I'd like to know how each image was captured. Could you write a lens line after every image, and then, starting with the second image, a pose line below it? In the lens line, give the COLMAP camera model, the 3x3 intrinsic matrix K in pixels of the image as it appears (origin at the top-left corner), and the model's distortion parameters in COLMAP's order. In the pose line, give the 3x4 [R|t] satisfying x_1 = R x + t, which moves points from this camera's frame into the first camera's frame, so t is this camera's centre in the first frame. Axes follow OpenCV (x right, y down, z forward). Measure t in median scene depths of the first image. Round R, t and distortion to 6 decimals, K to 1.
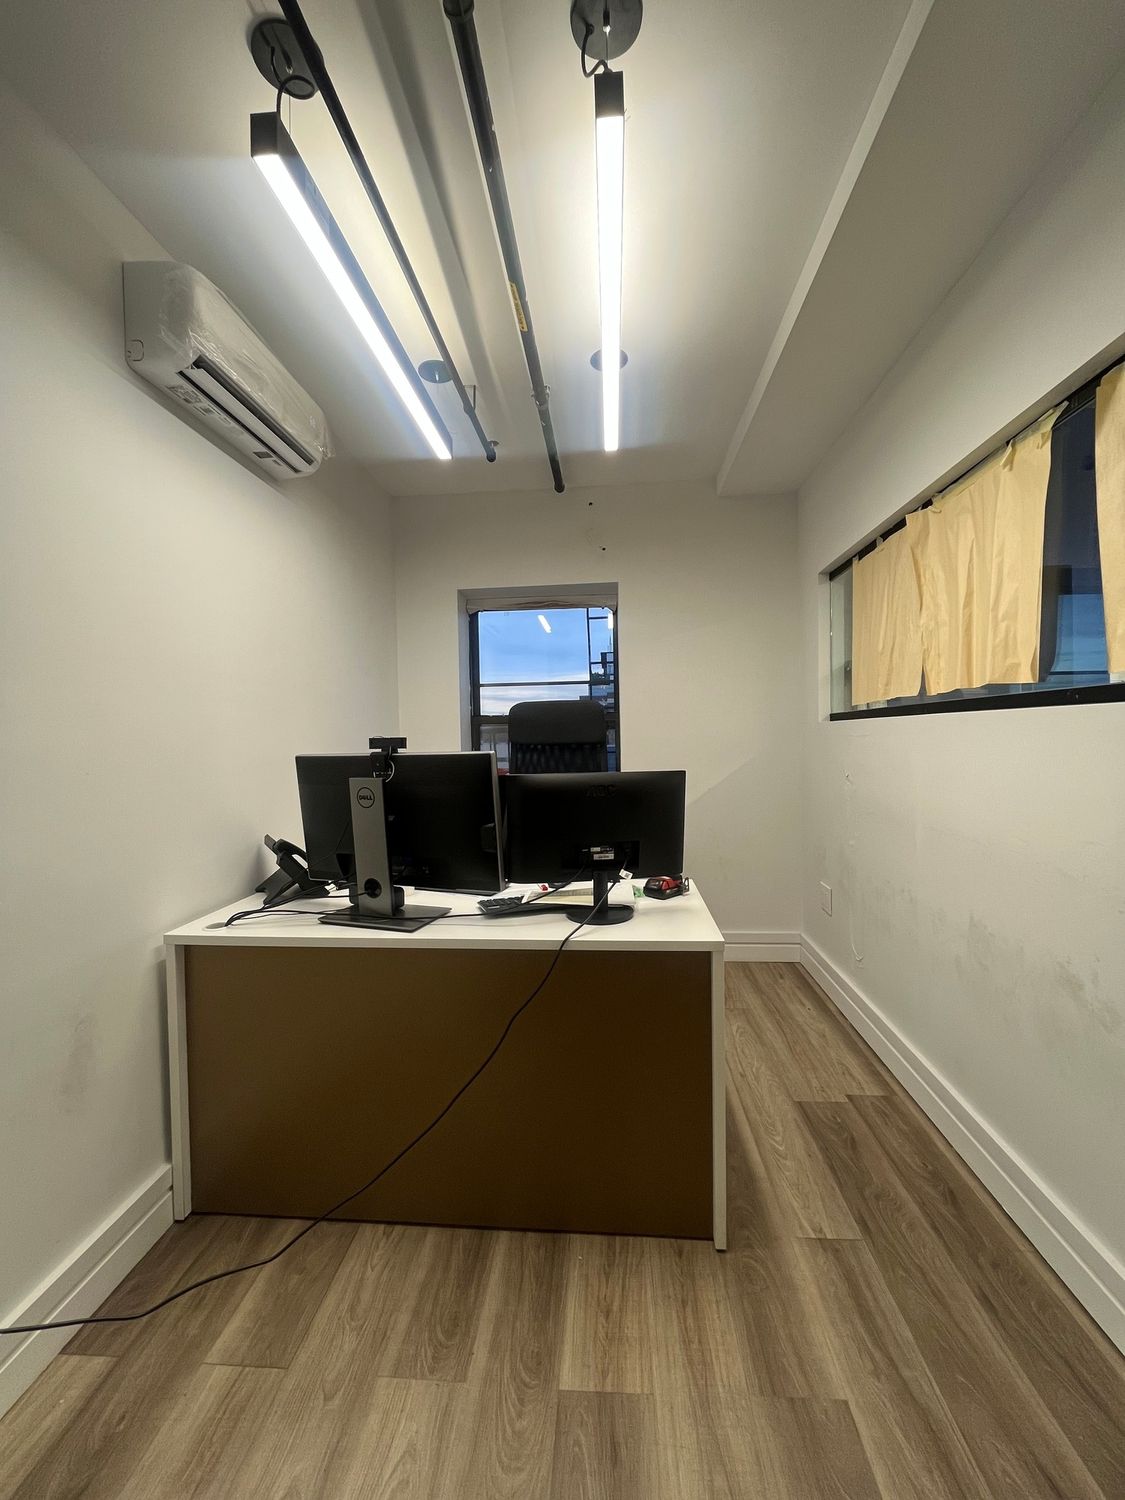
lens RADIAL K [[604.2, 0, 563.2], [0, 604.2, 750.1], [0, 0, 1]] dist [-0.004093, -0.000271]
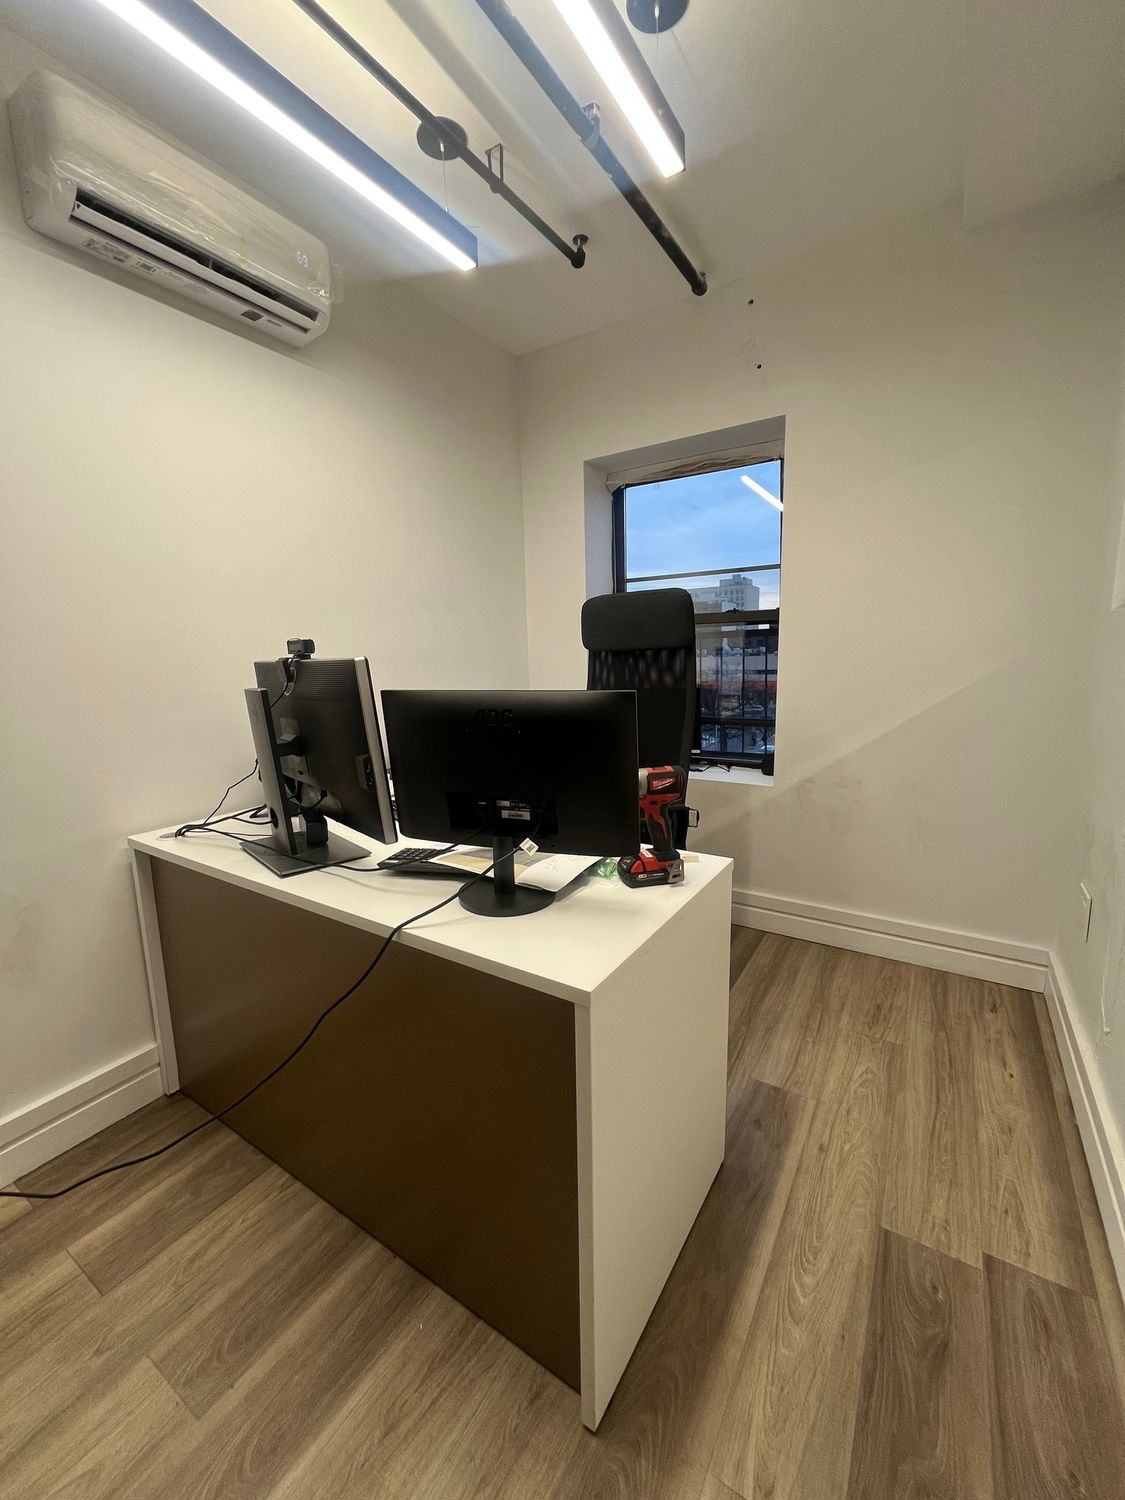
lens RADIAL K [[604.2, 0, 559.3], [0, 604.2, 747.9], [0, 0, 1]] dist [-0.004093, -0.000271]
pose [[0.881702, 0.073623, -0.466028, 0.435362], [-0.005872, 0.989386, 0.145193, 0.003505], [0.471771, -0.125280, 0.872776, 0.456412]]
